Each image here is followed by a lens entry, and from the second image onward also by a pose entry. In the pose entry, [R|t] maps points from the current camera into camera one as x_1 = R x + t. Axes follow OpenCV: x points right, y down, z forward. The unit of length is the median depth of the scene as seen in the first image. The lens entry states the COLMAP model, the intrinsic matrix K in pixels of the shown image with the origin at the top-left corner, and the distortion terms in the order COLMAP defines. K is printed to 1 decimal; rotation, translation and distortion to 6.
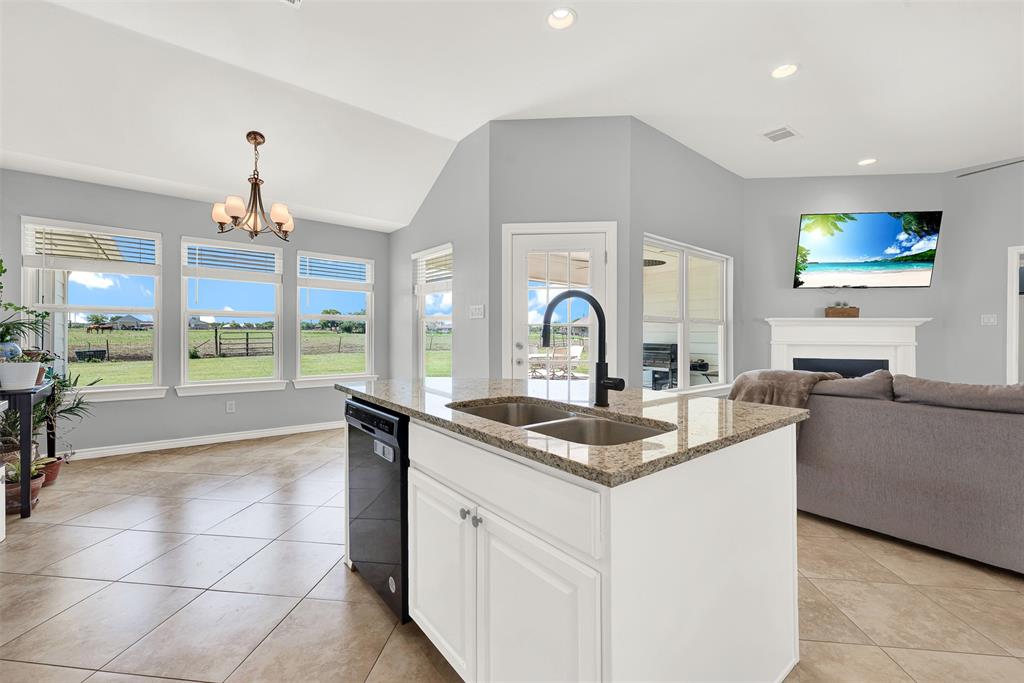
lens RADIAL K [[421.7, 0, 511.4], [0, 421.7, 336.7], [0, 0, 1]] dist [0.001003, -0.000018]
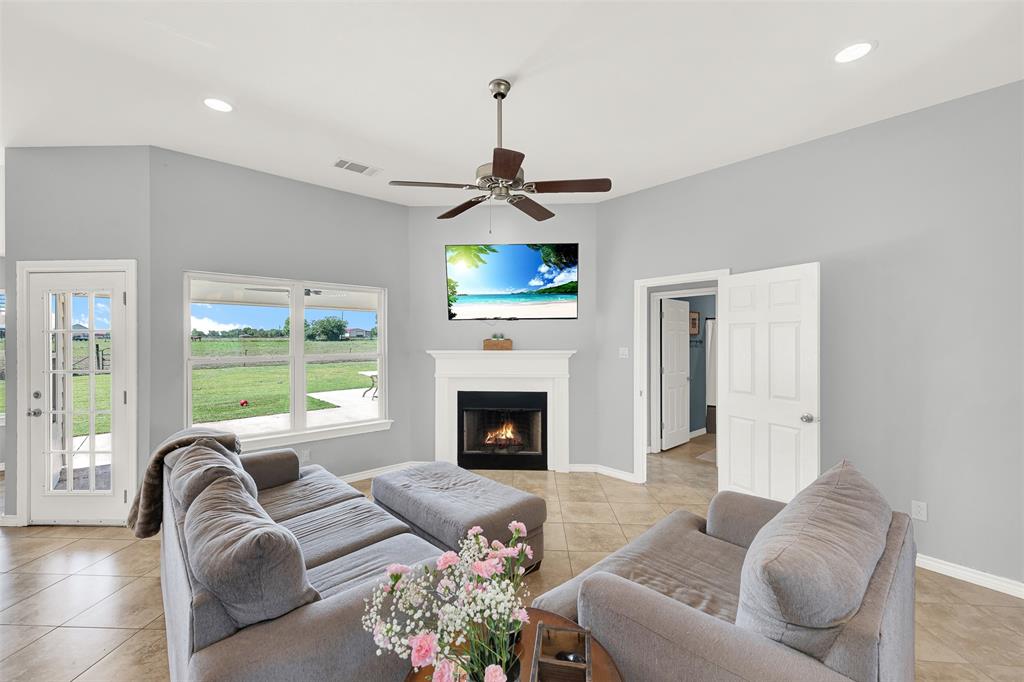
lens RADIAL K [[407.9, 0, 484.9], [0, 407.9, 337.2], [0, 0, 1]] dist [0.015600, -0.000042]
pose [[0.999223, -0.008584, 0.038465, 0.741949], [0.009128, 0.999861, -0.013983, -0.063538], [-0.038340, 0.014324, 0.999162, 0.051874]]
